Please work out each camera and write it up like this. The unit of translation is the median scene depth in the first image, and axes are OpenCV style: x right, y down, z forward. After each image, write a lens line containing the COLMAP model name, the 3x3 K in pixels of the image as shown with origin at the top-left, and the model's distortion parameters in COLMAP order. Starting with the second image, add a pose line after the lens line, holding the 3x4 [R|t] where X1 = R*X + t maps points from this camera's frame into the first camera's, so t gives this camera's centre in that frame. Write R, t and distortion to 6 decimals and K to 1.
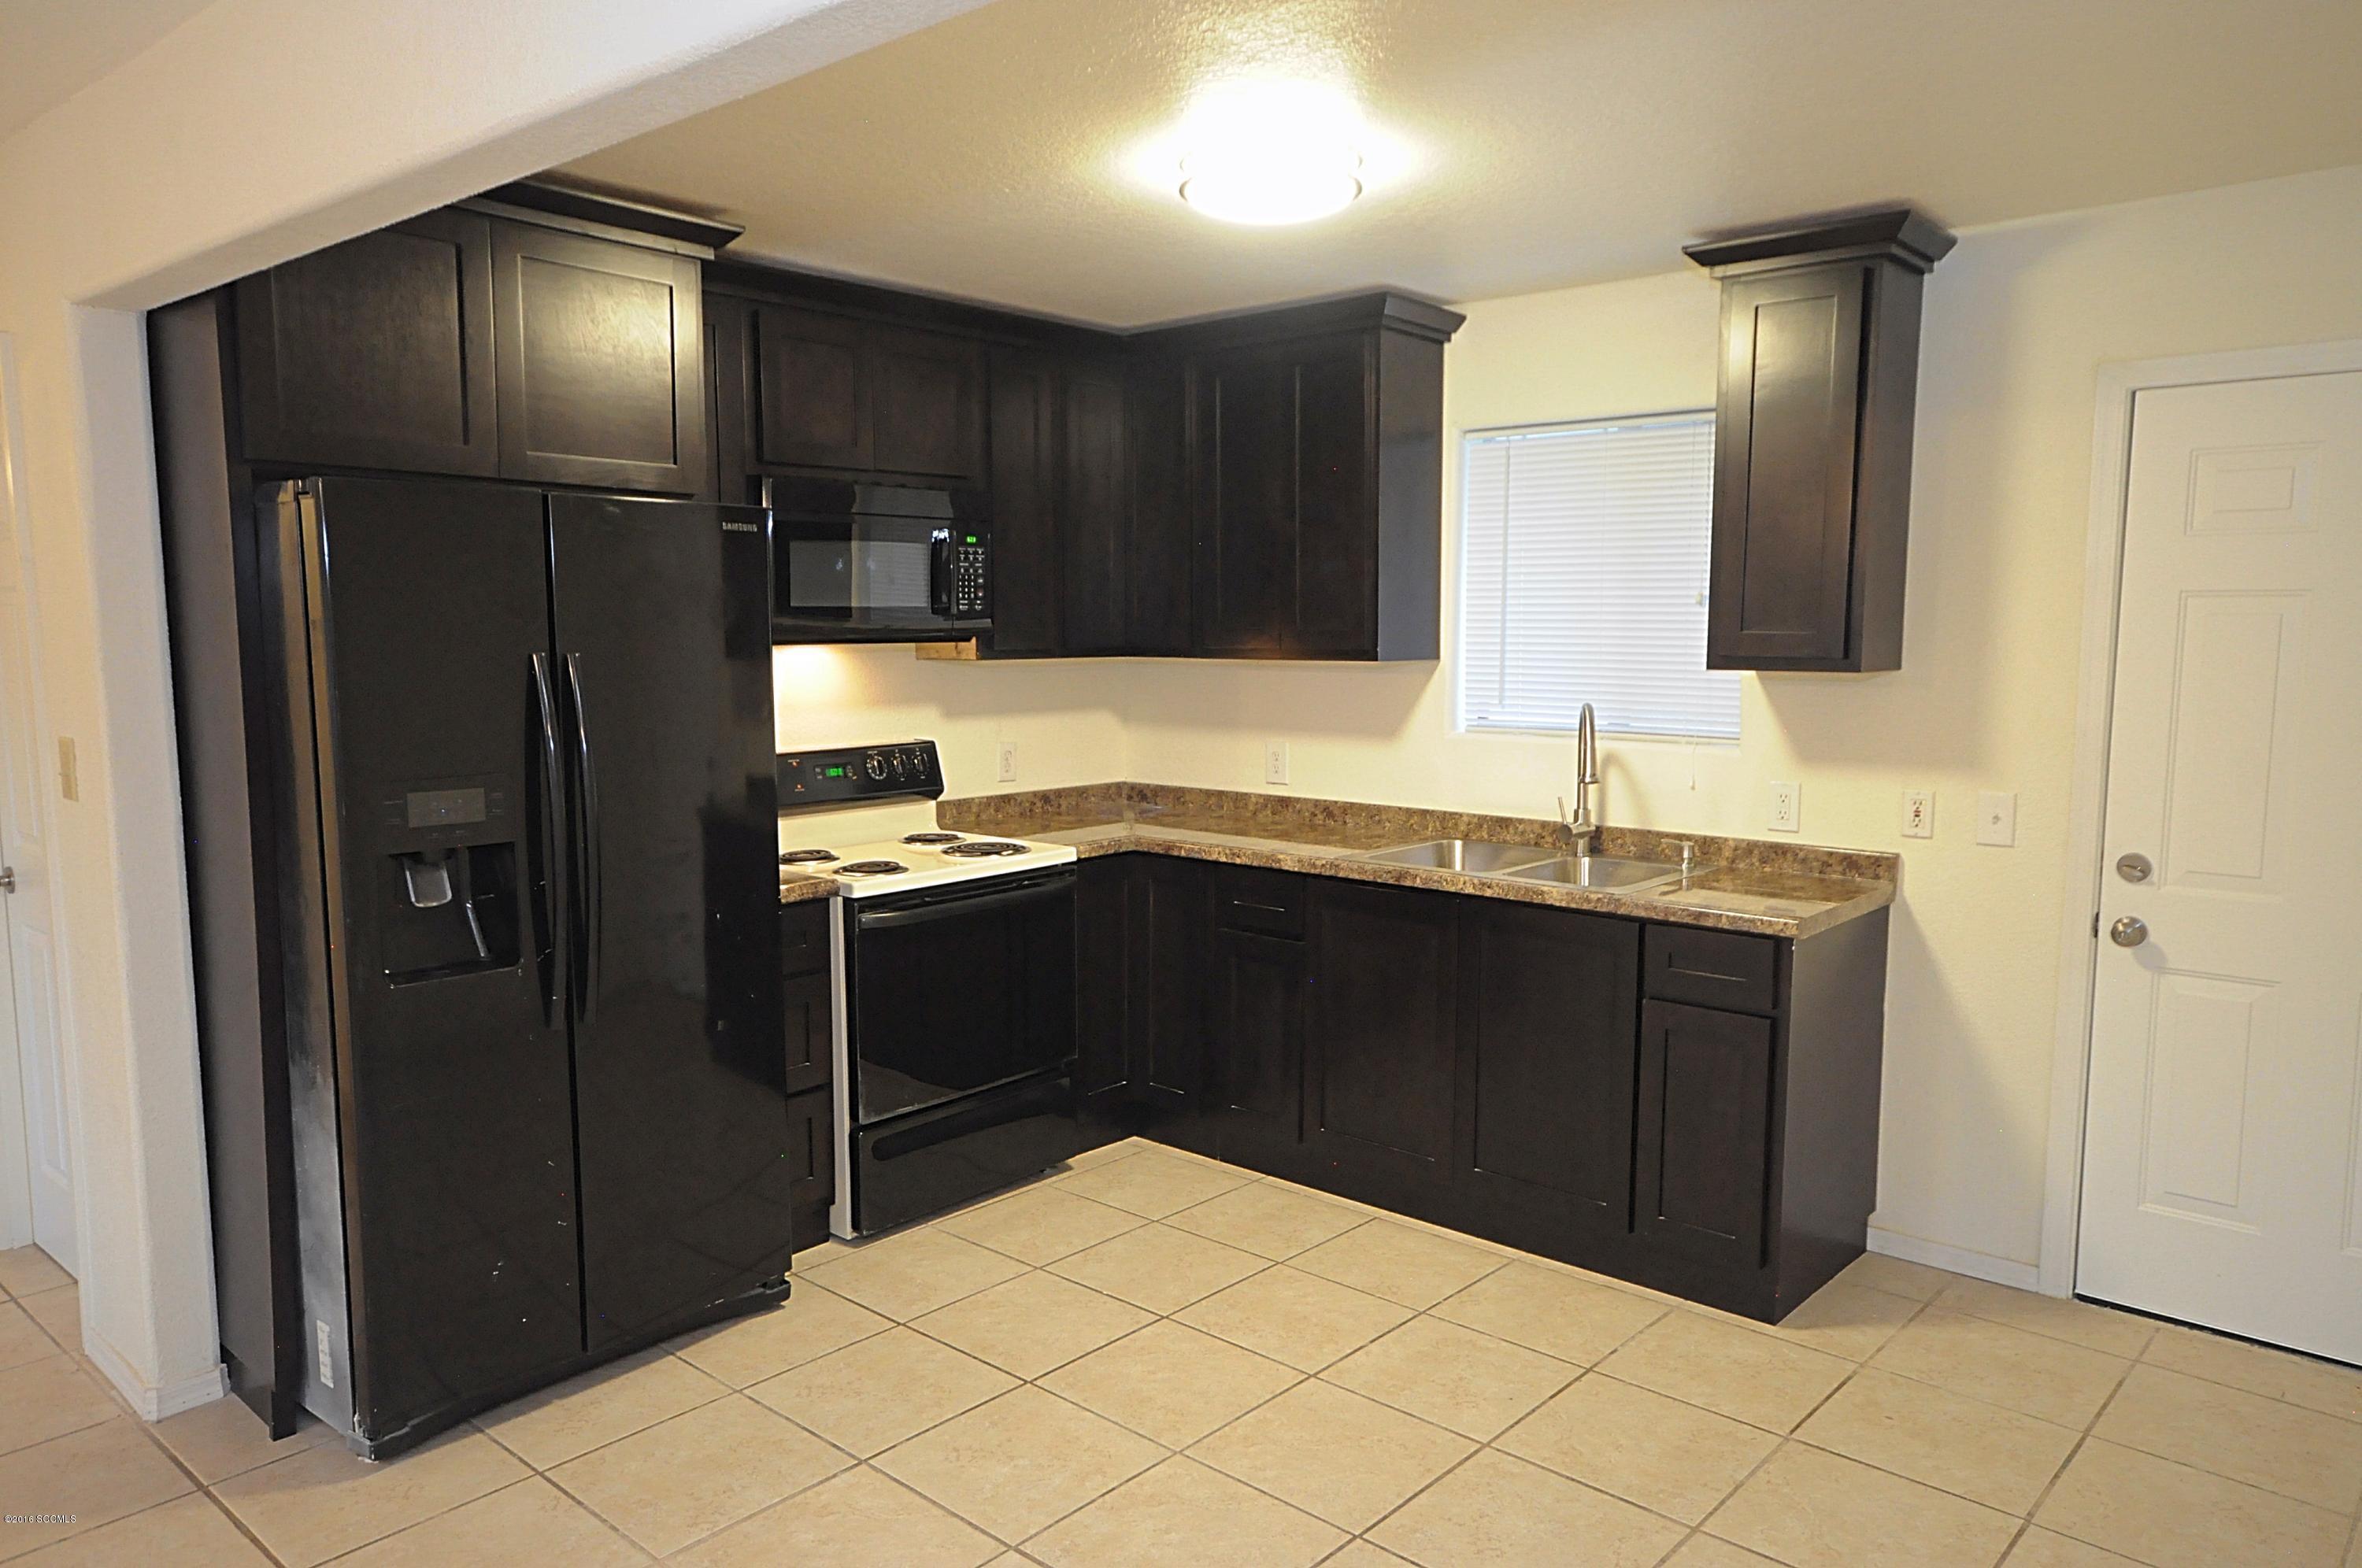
lens RADIAL K [[1615.2, 0, 1175.8], [0, 1615.2, 793.0], [0, 0, 1]] dist [-0.002024, -0.000472]
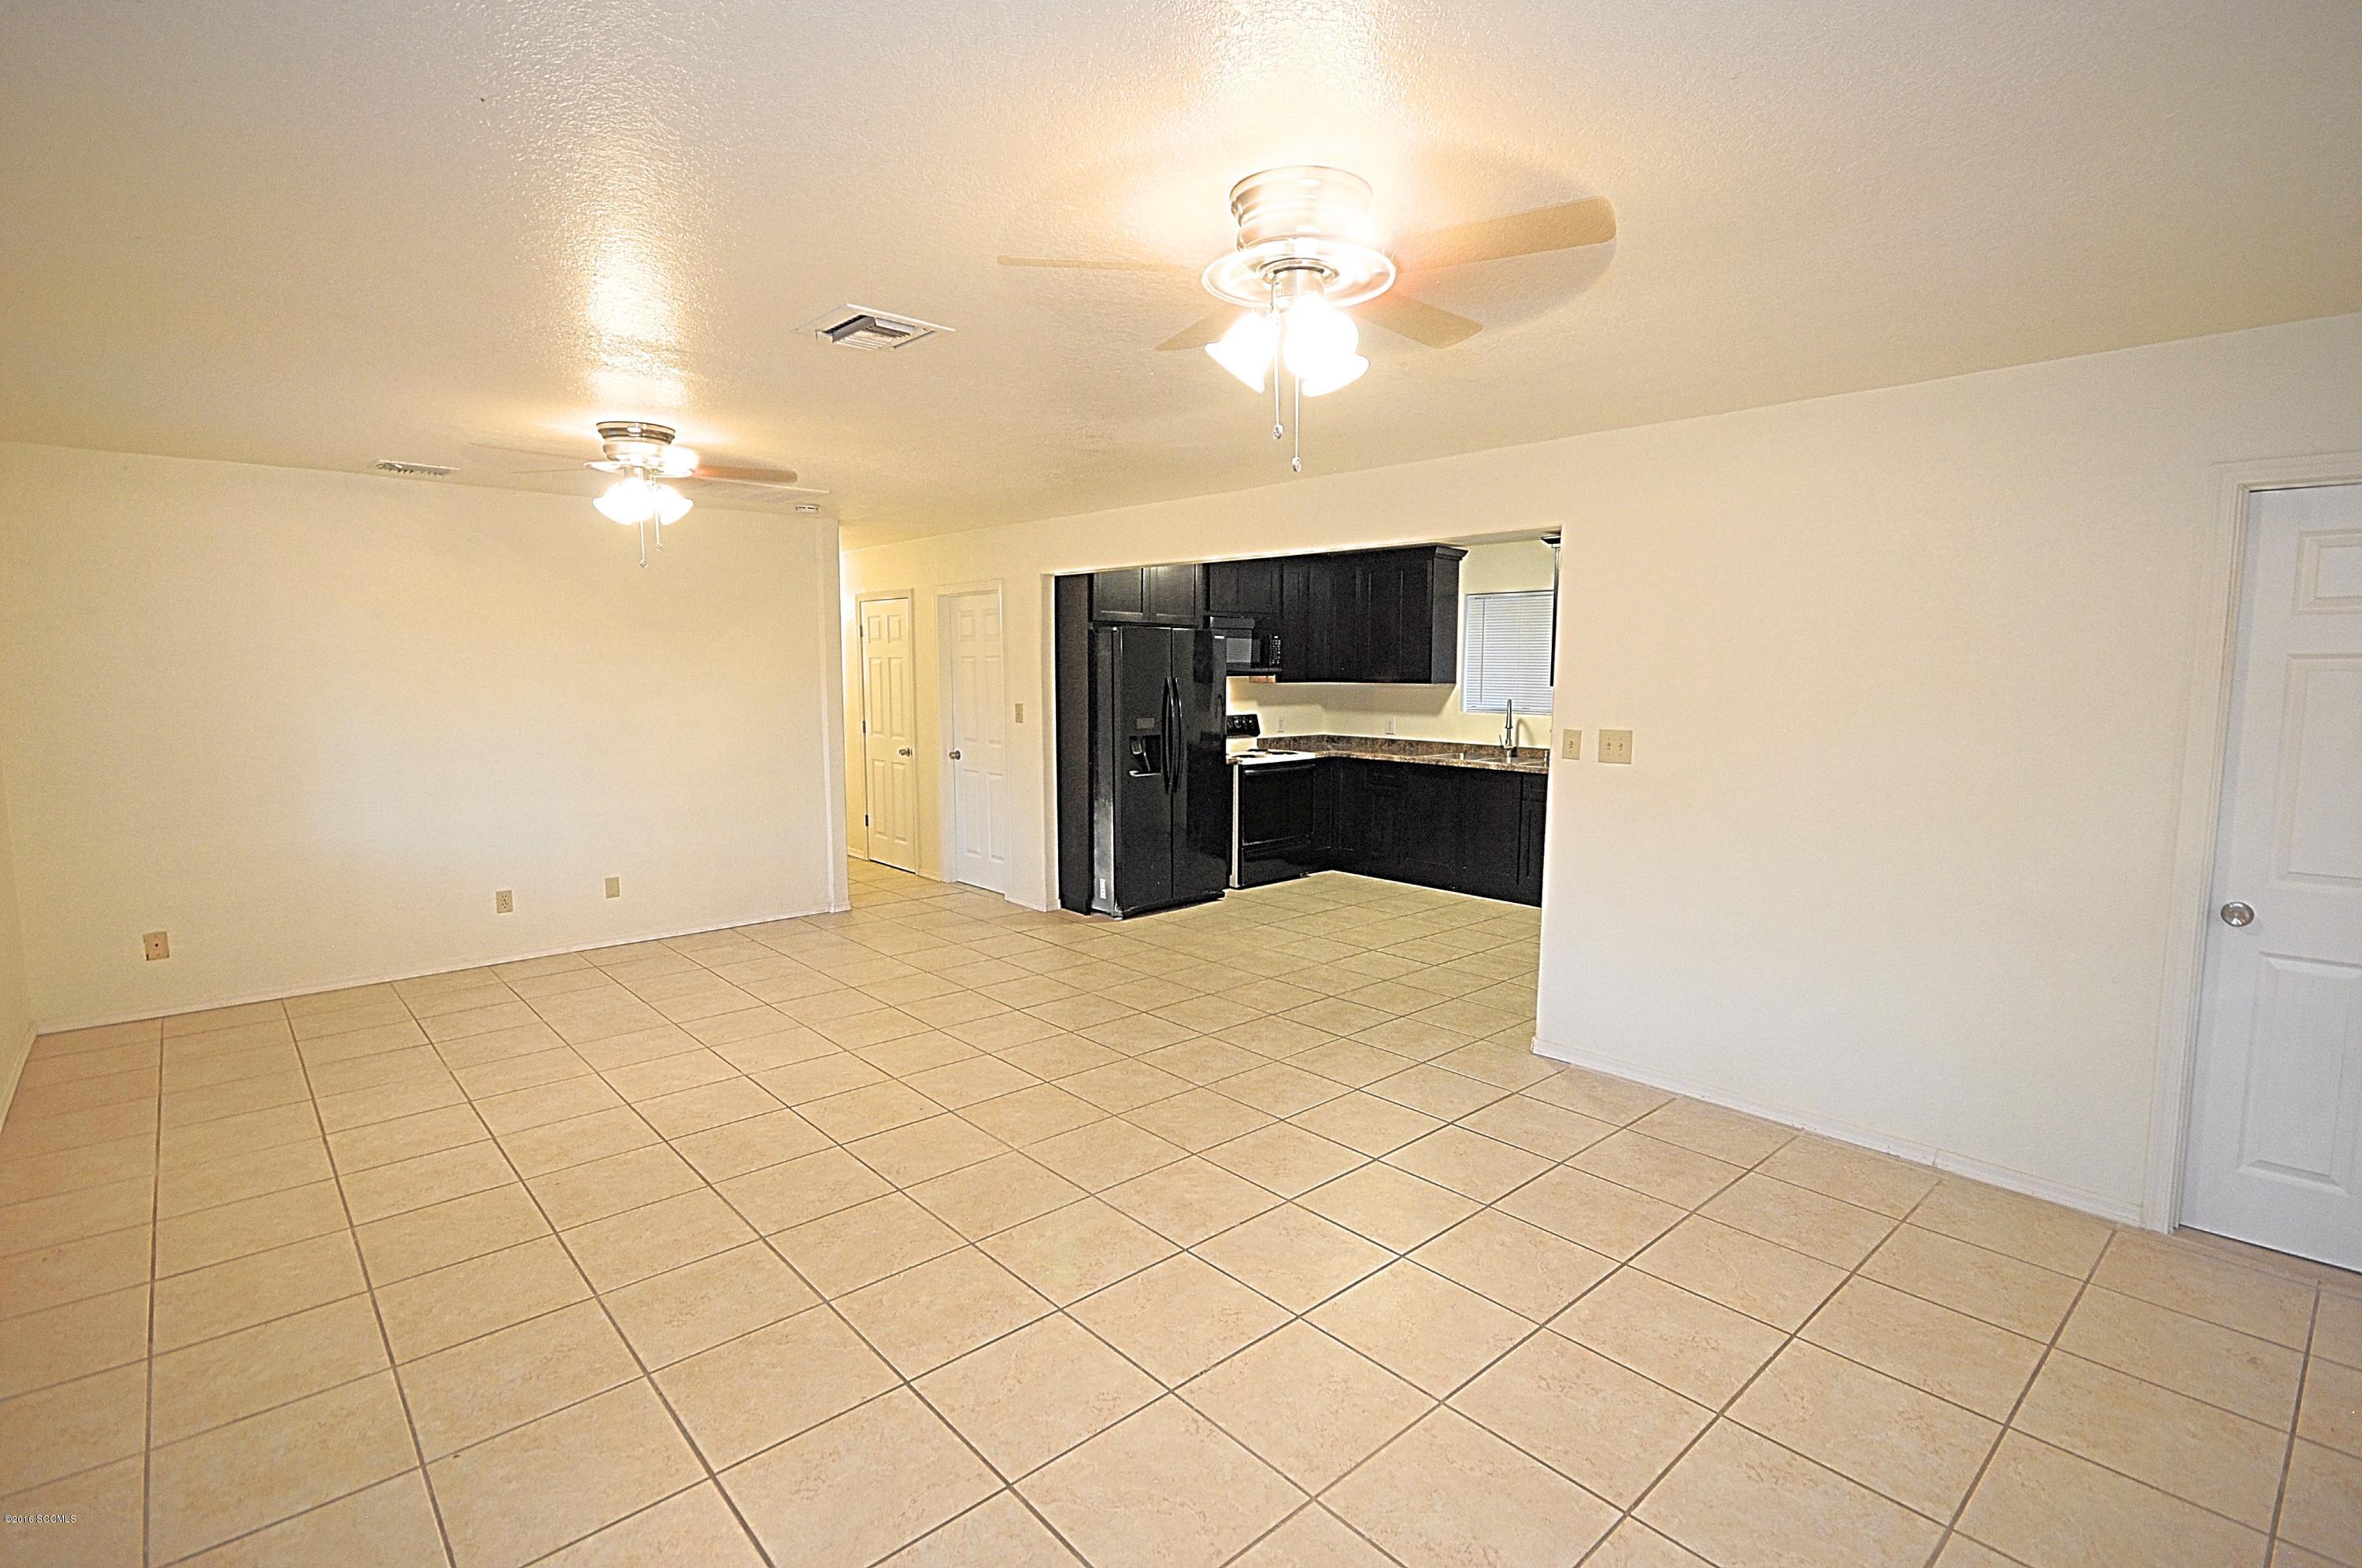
lens RADIAL K [[1114.7, 0, 1183.8], [0, 1114.7, 764.1], [0, 0, 1]] dist [-0.000694, -0.000010]
pose [[0.993981, 0.012753, -0.108807, -0.075753], [-0.014435, 0.999788, -0.014678, 0.080869], [0.108597, 0.016160, 0.993954, -0.840102]]
